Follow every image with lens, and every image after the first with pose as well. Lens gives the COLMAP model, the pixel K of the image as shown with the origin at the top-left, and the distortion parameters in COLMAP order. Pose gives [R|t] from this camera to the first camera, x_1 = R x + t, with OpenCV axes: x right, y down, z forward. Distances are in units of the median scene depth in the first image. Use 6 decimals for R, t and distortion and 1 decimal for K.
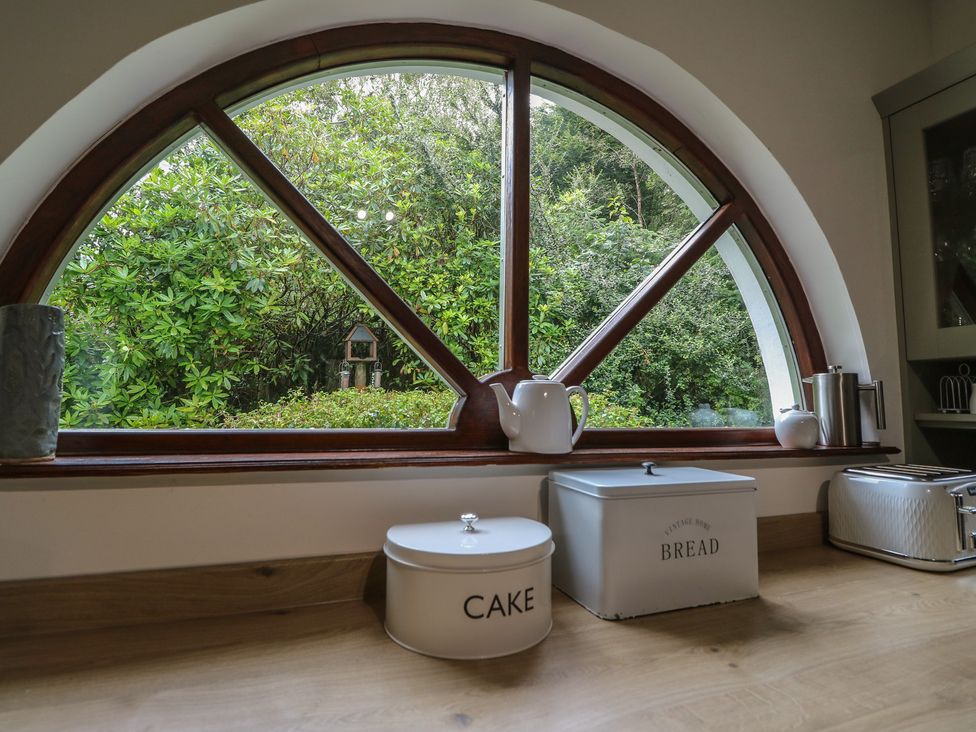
lens RADIAL K [[511.5, 0, 493.1], [0, 511.5, 352.8], [0, 0, 1]] dist [0.001027, -0.011262]
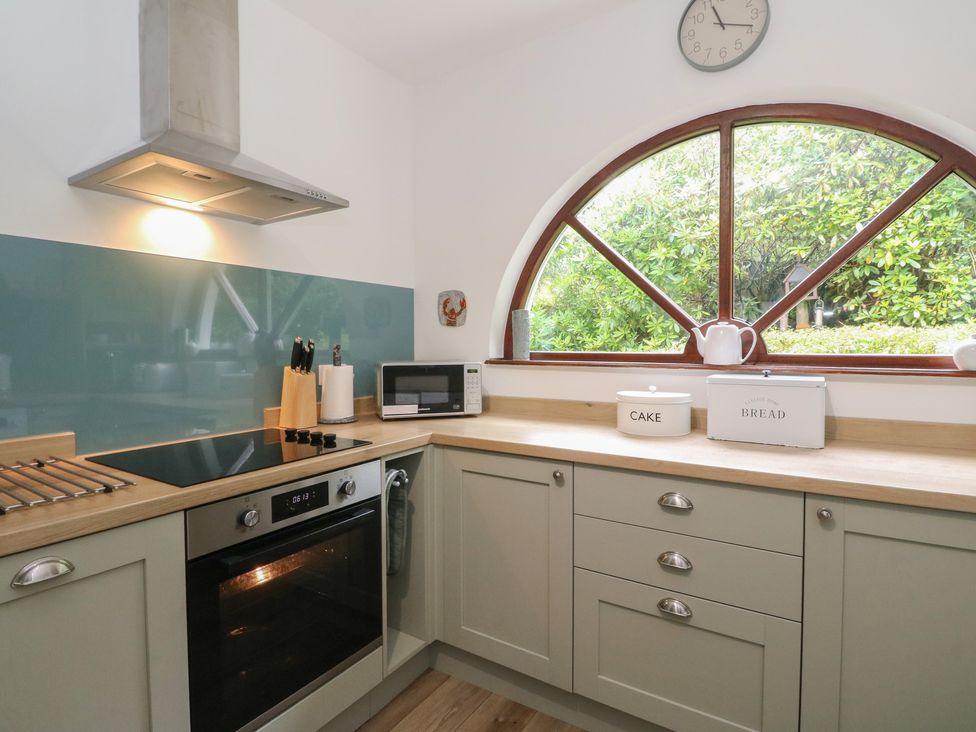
lens RADIAL K [[511.5, 0, 490.3], [0, 511.5, 355.2], [0, 0, 1]] dist [0.001027, -0.011262]
pose [[0.600263, 0.004120, -0.799792, 0.255360], [0.092789, 0.992876, 0.074755, -0.012527], [0.794402, -0.119085, 0.595604, -0.176455]]
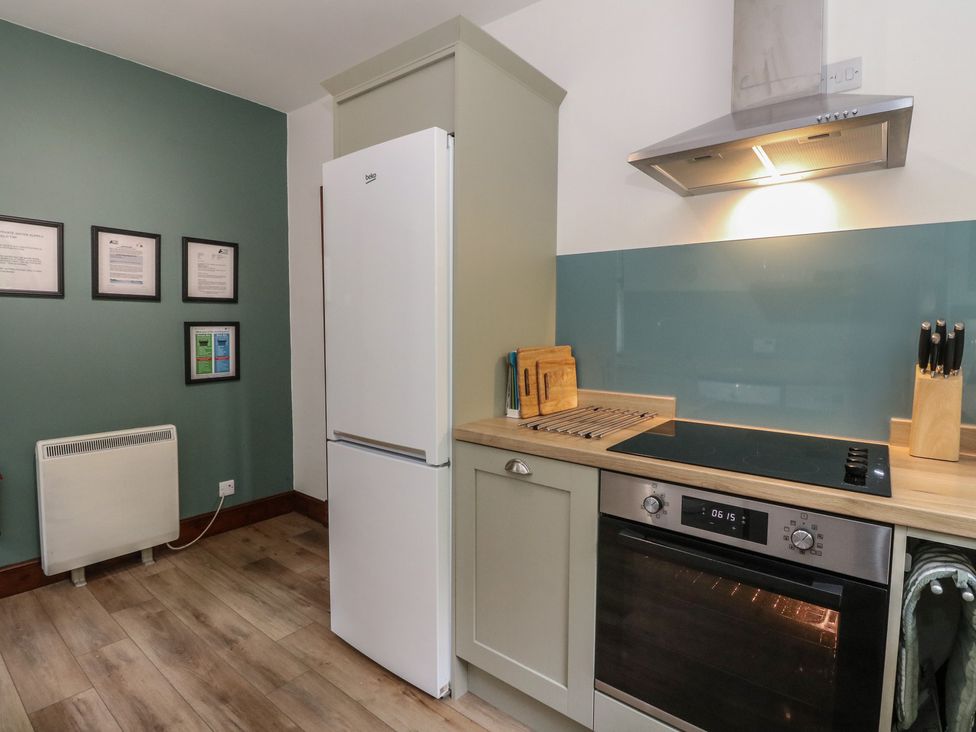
lens RADIAL K [[511.5, 0, 488.0], [0, 511.5, 358.9], [0, 0, 1]] dist [0.001027, -0.011262]
pose [[-0.856903, 0.013730, -0.515295, 0.169599], [0.032676, 0.999082, -0.027717, 0.011221], [0.514442, -0.040588, -0.856564, 0.077508]]
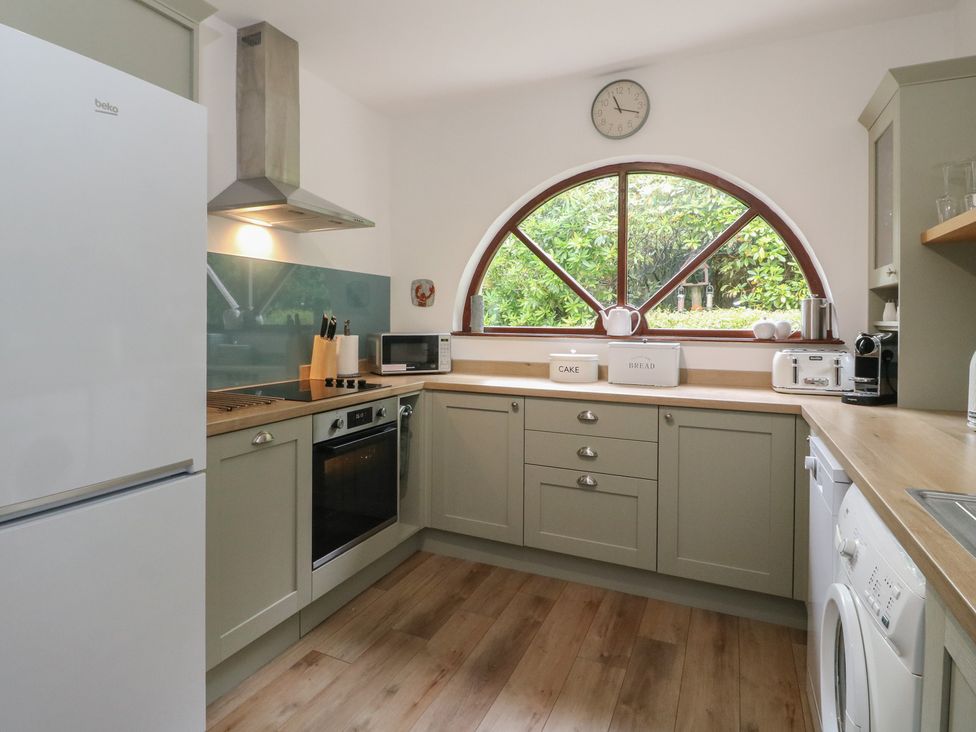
lens RADIAL K [[548.4, 0, 454.4], [0, 548.4, 329.1], [0, 0, 1]] dist [-0.003182, -0.003862]
pose [[0.680482, 0.001961, -0.732762, 0.392620], [0.078001, 0.994121, 0.075097, -0.030159], [0.728601, -0.108258, 0.676328, -0.381693]]
